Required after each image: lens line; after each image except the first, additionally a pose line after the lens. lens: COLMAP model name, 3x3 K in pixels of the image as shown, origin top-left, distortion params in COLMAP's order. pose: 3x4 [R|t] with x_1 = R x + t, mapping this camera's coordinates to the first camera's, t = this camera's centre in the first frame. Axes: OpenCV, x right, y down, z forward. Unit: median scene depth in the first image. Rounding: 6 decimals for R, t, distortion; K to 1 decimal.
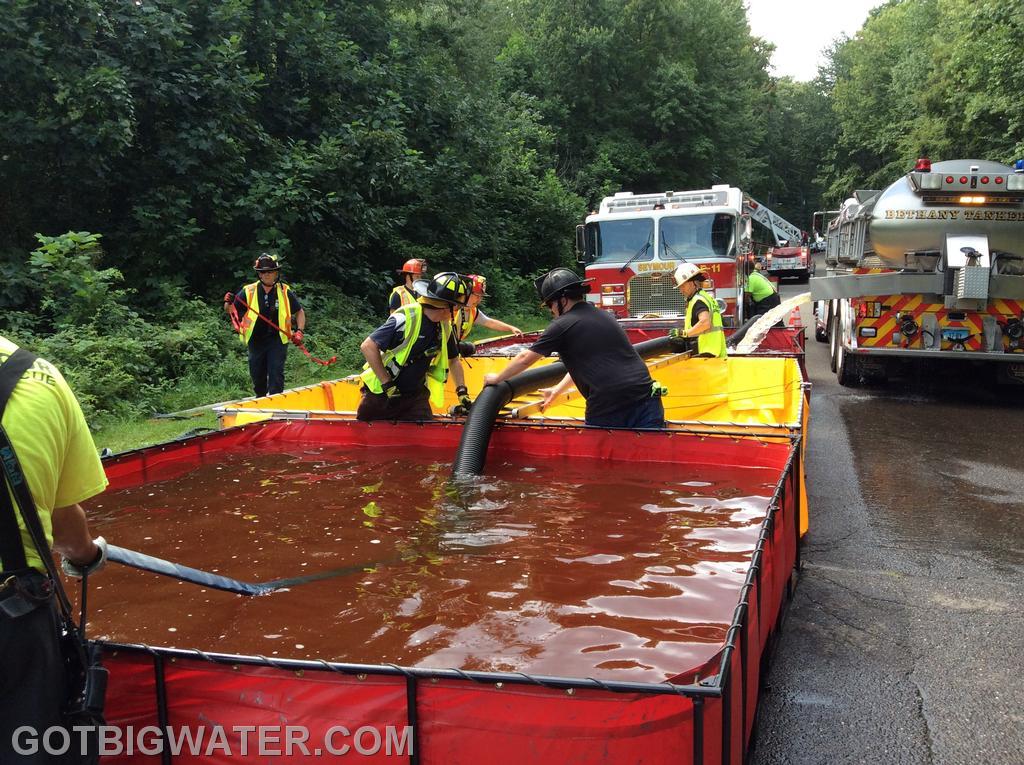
lens RADIAL K [[1010.4, 0, 501.7], [0, 1010.4, 381.7], [0, 0, 1]] dist [0.068969, 0.000000]
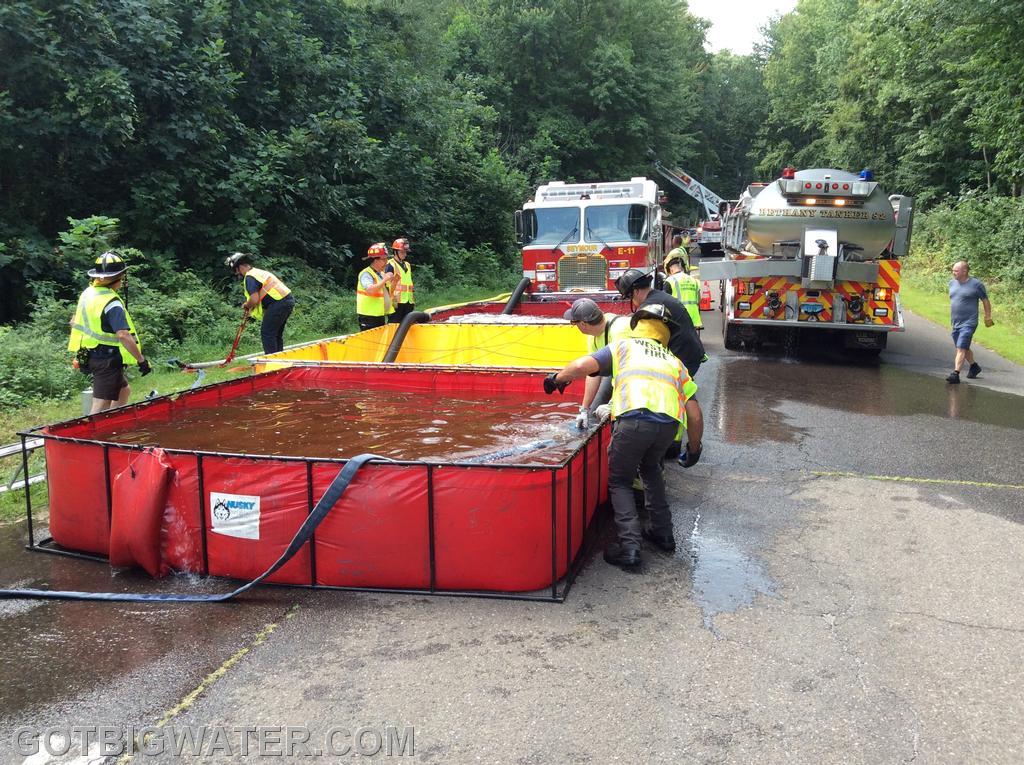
lens RADIAL K [[1010.4, 0, 510.9], [0, 1010.4, 403.2], [0, 0, 1]] dist [0.068969, 0.000000]
pose [[0.997803, 0.002584, 0.066193, -0.007650], [-0.006171, 0.998519, 0.054044, 0.003639], [-0.065956, -0.054334, 0.996342, -0.162100]]
